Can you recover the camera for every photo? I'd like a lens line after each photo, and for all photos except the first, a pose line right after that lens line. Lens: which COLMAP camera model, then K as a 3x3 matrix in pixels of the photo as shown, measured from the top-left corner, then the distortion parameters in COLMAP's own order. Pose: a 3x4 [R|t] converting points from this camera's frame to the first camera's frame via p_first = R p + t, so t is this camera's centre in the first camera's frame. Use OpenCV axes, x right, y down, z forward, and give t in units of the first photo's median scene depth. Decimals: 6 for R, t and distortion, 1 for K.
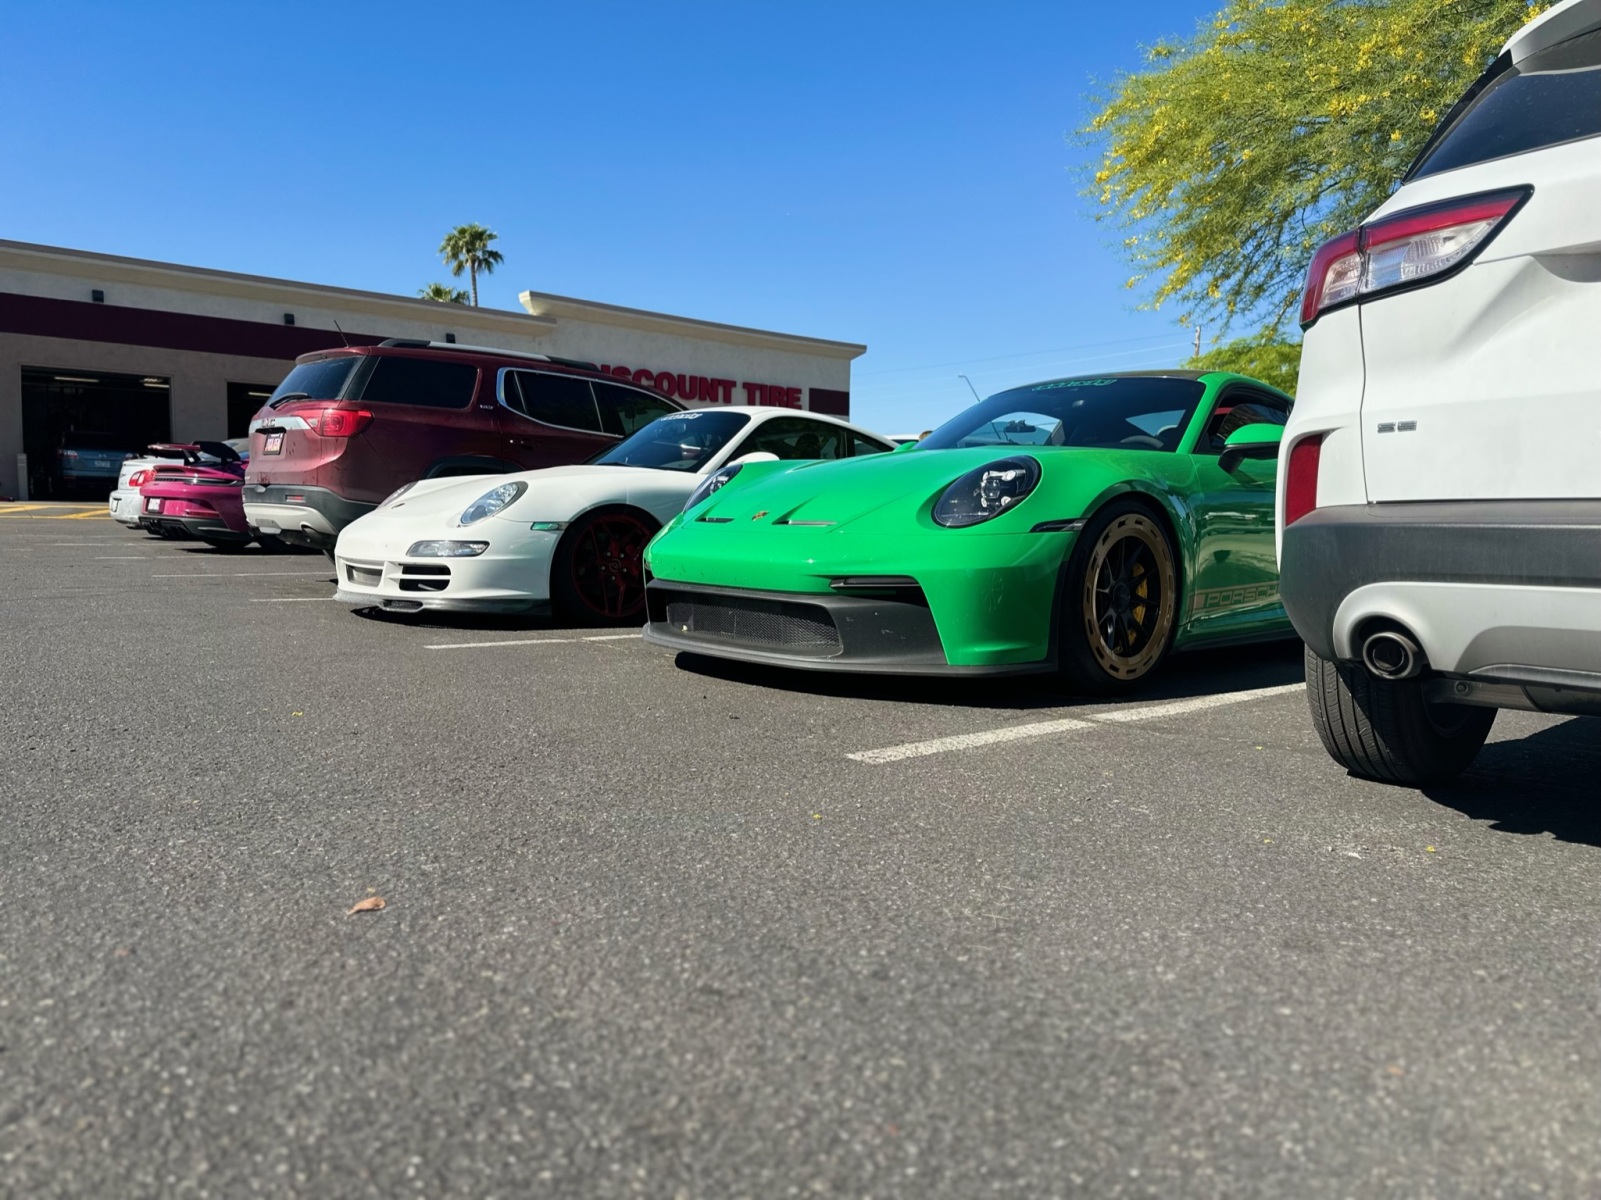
lens RADIAL K [[1129.7, 0, 773.4], [0, 1129.7, 602.8], [0, 0, 1]] dist [0.006522, -0.009428]
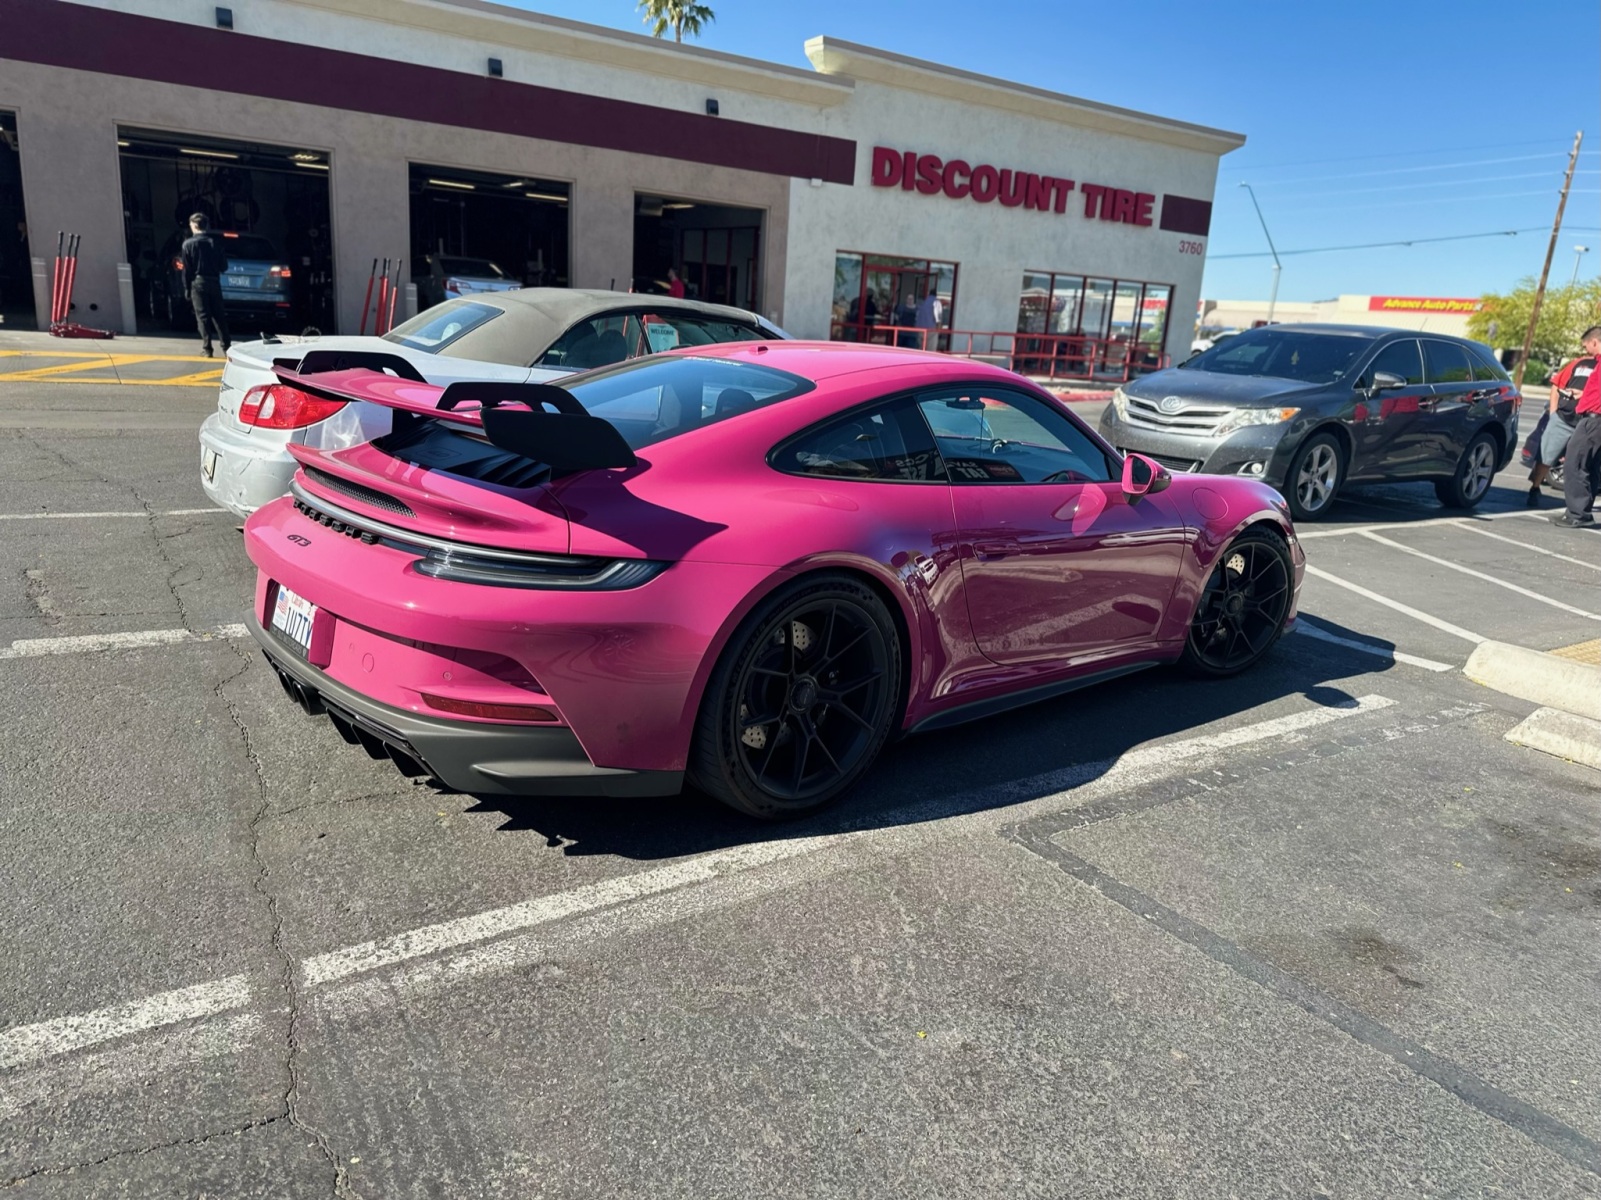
lens RADIAL K [[1129.7, 0, 788.2], [0, 1129.7, 598.4], [0, 0, 1]] dist [0.006522, -0.009428]
pose [[0.992596, 0.066215, -0.101829, -0.132244], [-0.049129, 0.985570, 0.161979, -0.044440], [0.111085, -0.155777, 0.981526, 0.245407]]
